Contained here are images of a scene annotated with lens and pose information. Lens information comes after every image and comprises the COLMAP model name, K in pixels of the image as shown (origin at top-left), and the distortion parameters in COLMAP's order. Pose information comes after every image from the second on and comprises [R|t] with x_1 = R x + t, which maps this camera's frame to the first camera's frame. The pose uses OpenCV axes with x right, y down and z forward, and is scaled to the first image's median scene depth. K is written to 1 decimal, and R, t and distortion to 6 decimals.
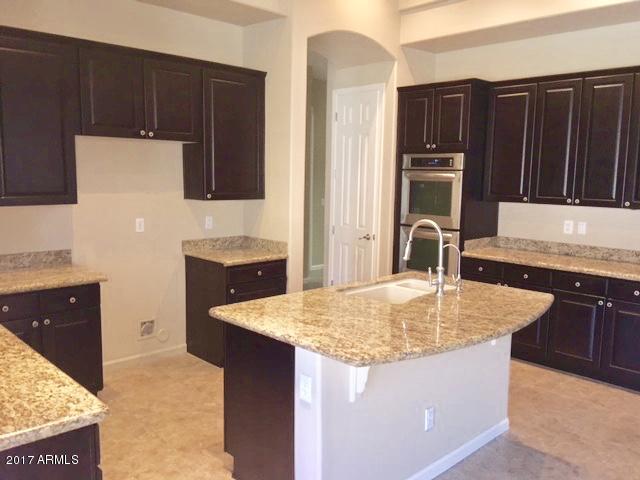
lens RADIAL K [[540.6, 0, 320.0], [0, 540.6, 240.0], [0, 0, 1]] dist [0.022588, -0.011835]
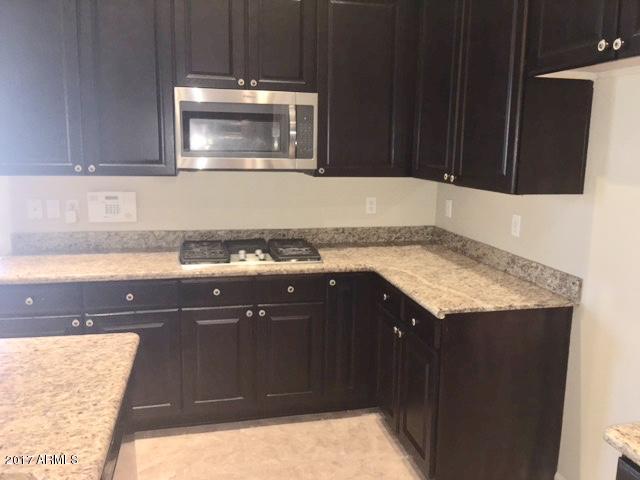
lens RADIAL K [[540.6, 0, 320.0], [0, 540.6, 240.0], [0, 0, 1]] dist [0.022588, -0.011835]
pose [[-0.525117, 0.119048, -0.842662, 0.138739], [-0.131632, 0.966889, 0.218627, -0.097686], [0.840788, 0.225726, -0.492060, 0.929289]]
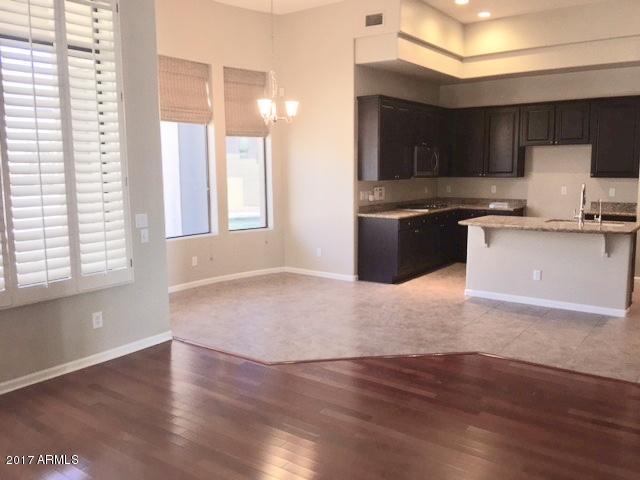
lens RADIAL K [[540.6, 0, 320.0], [0, 540.6, 240.0], [0, 0, 1]] dist [0.022588, -0.011835]
pose [[0.164216, 0.109802, -0.980294, 1.344997], [-0.110548, 0.989573, 0.092323, 0.058891], [0.980210, 0.093208, 0.174642, -0.131158]]
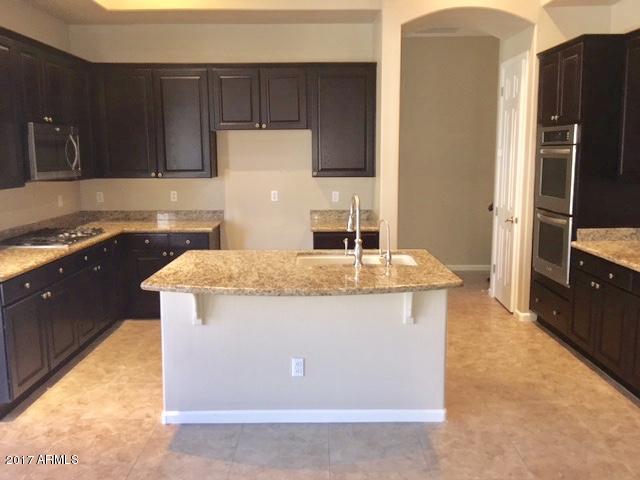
lens RADIAL K [[538.3, 0, 319.3], [0, 538.3, 226.4], [0, 0, 1]] dist [0.008207, -0.007289]
pose [[0.719477, 0.069769, -0.691003, 0.628769], [-0.066928, 0.997276, 0.031006, -0.001172], [0.691284, 0.023939, 0.722187, 0.136681]]
